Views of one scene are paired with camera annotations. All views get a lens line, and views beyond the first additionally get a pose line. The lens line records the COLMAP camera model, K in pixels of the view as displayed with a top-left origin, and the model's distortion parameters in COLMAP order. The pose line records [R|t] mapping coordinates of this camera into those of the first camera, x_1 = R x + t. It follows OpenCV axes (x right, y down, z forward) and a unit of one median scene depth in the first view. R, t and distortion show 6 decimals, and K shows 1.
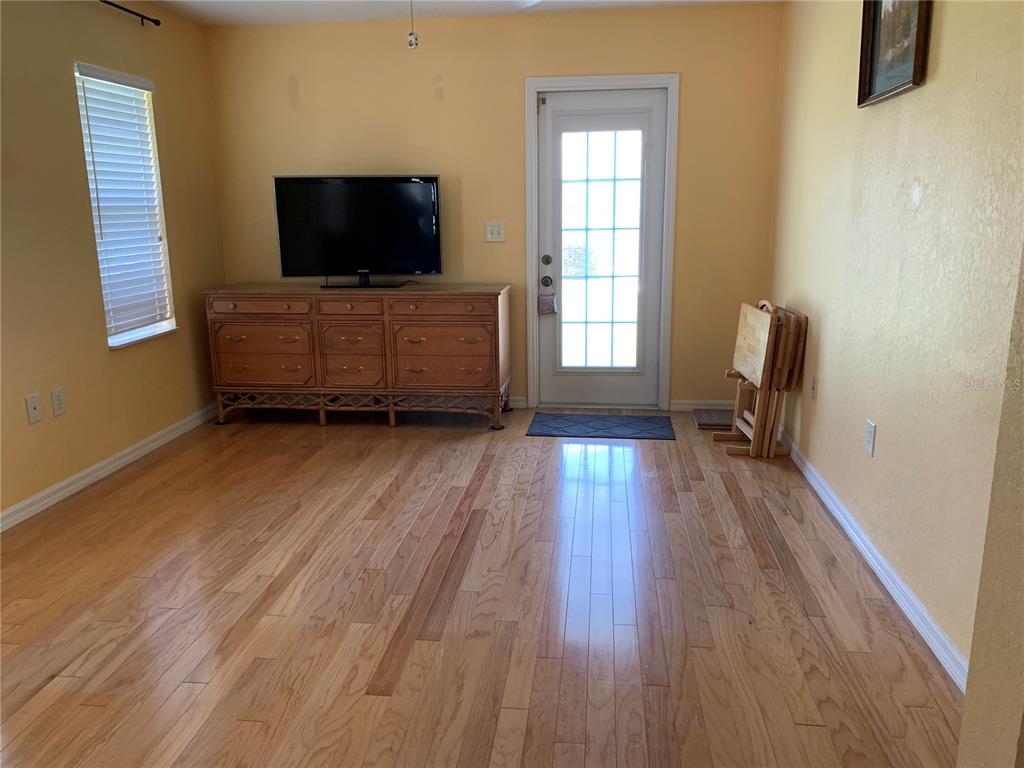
lens RADIAL K [[782.7, 0, 513.8], [0, 782.7, 388.5], [0, 0, 1]] dist [0.003806, -0.014958]
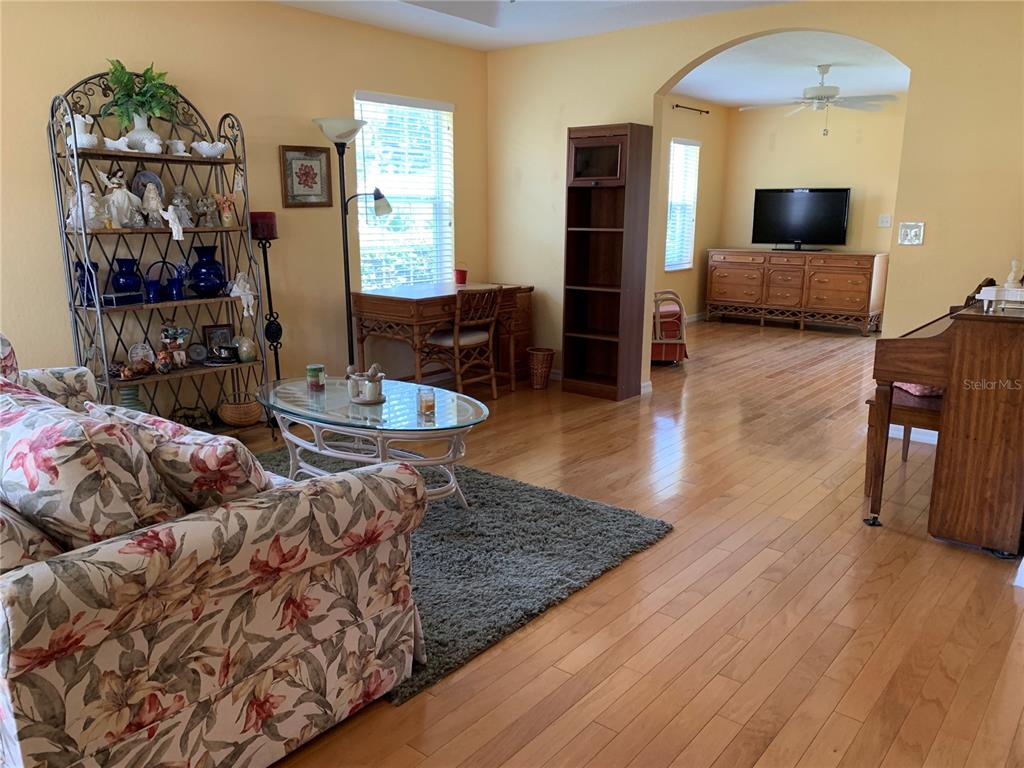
lens RADIAL K [[782.7, 0, 505.5], [0, 782.7, 386.5], [0, 0, 1]] dist [0.003806, -0.014958]
pose [[0.837379, 0.131778, -0.530500, 0.242132], [-0.134564, 0.990335, 0.033597, 0.207923], [0.529801, 0.043252, 0.847019, -0.856018]]
